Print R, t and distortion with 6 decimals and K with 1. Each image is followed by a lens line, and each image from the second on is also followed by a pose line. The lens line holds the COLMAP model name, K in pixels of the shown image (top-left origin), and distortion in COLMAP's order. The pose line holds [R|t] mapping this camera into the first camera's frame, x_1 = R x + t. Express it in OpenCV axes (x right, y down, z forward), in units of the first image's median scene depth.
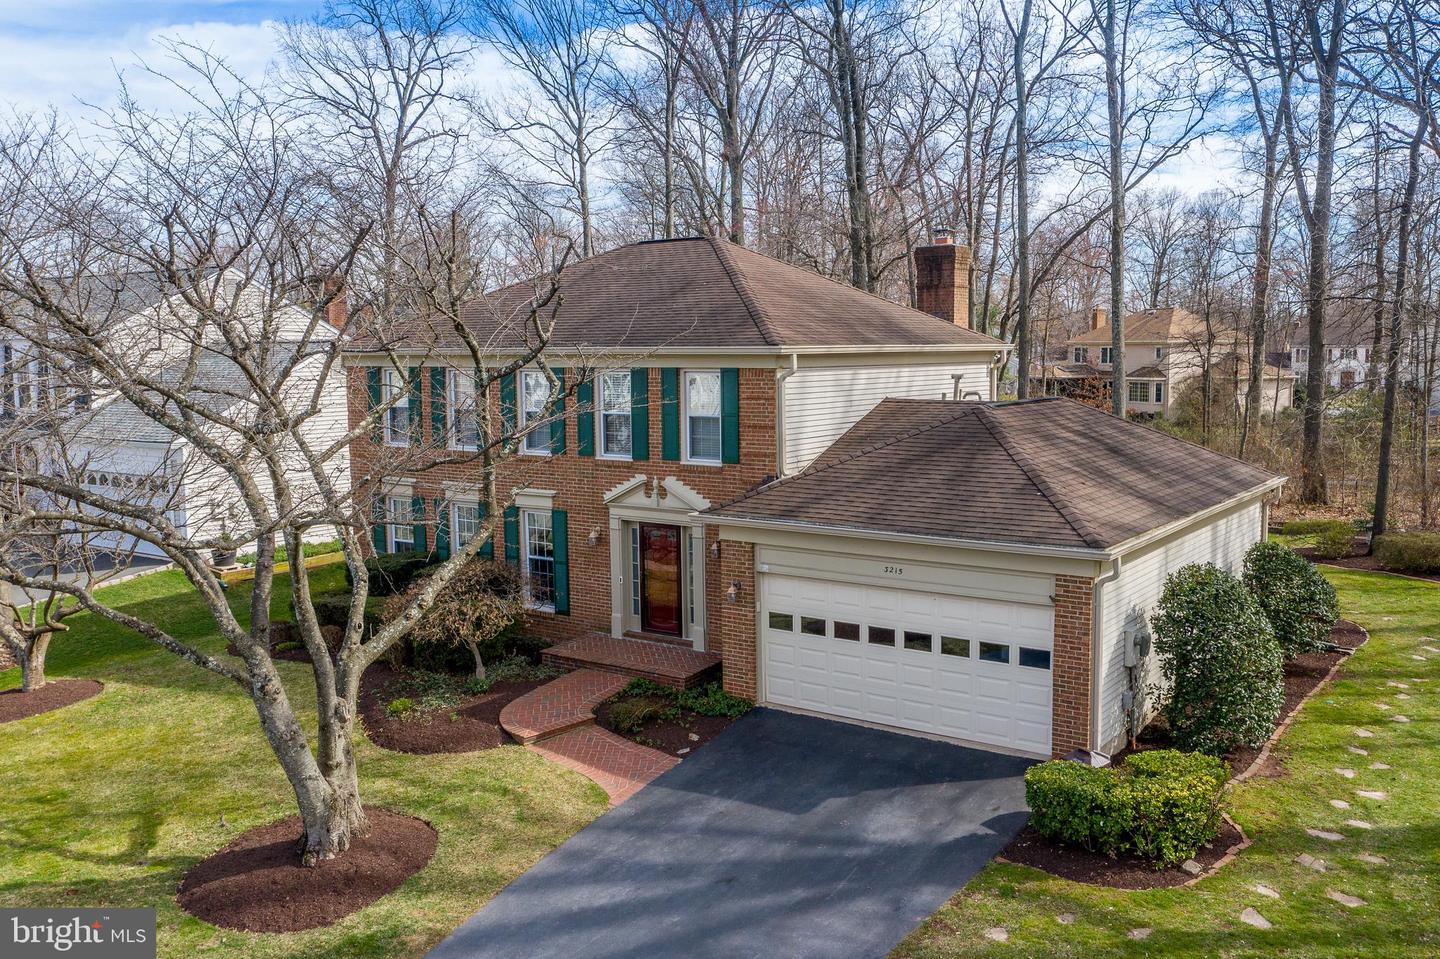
lens RADIAL K [[1284.0, 0, 723.1], [0, 1284.0, 332.8], [0, 0, 1]] dist [-0.002665, -0.002251]
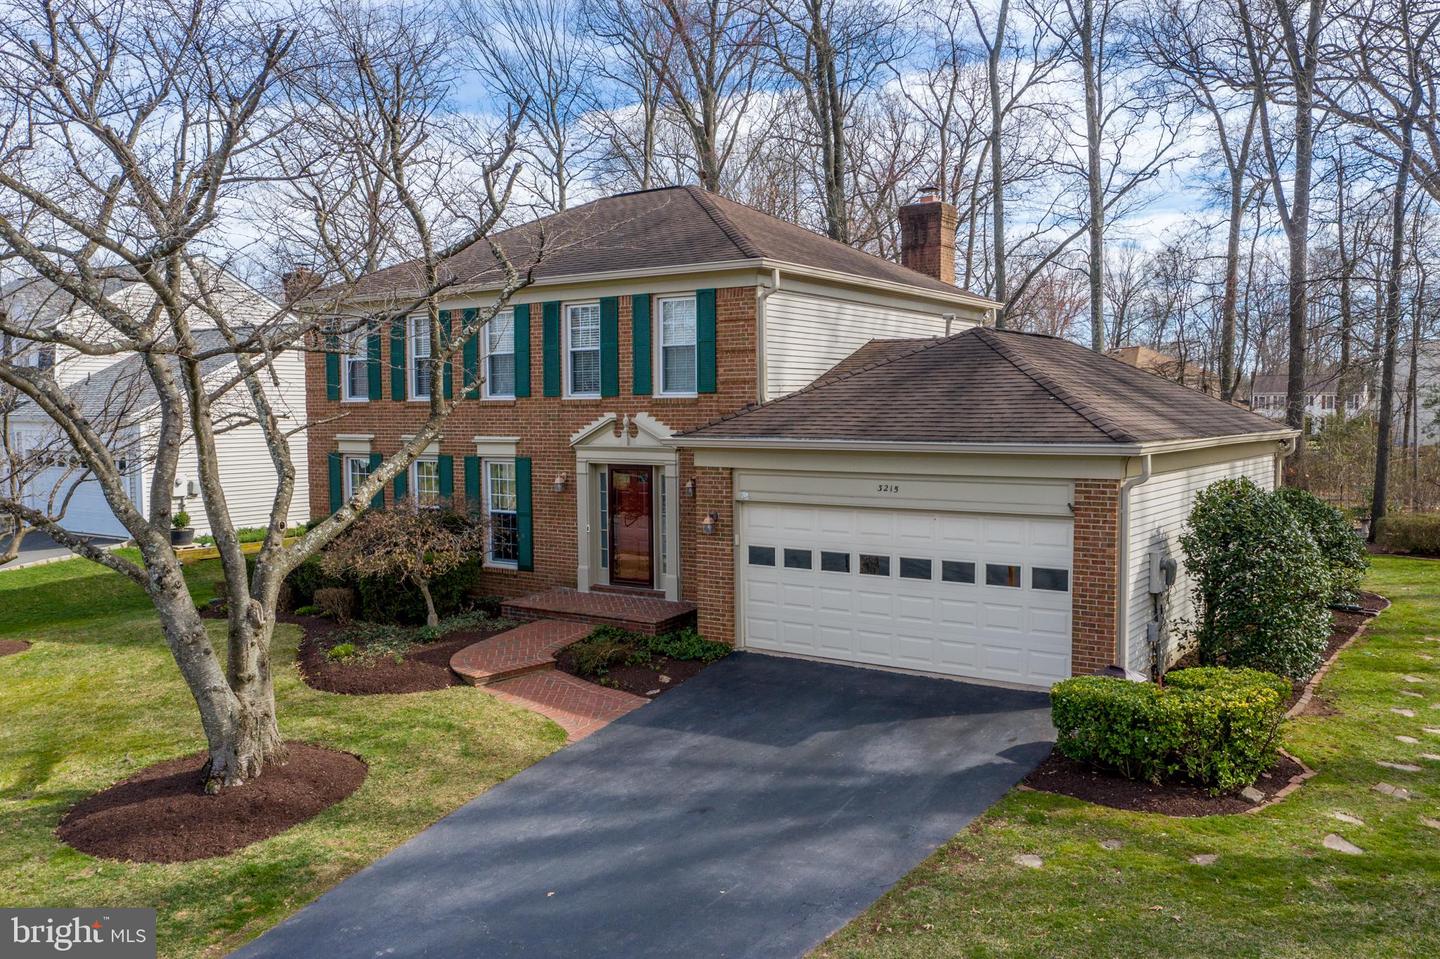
lens RADIAL K [[1217.2, 0, 694.5], [0, 1217.2, 350.0], [0, 0, 1]] dist [-0.003597, -0.002235]
pose [[0.999982, 0.004132, -0.004256, 0.000688], [-0.004296, 0.999226, -0.039090, 0.123508], [0.004092, 0.039107, 0.999227, 0.148077]]
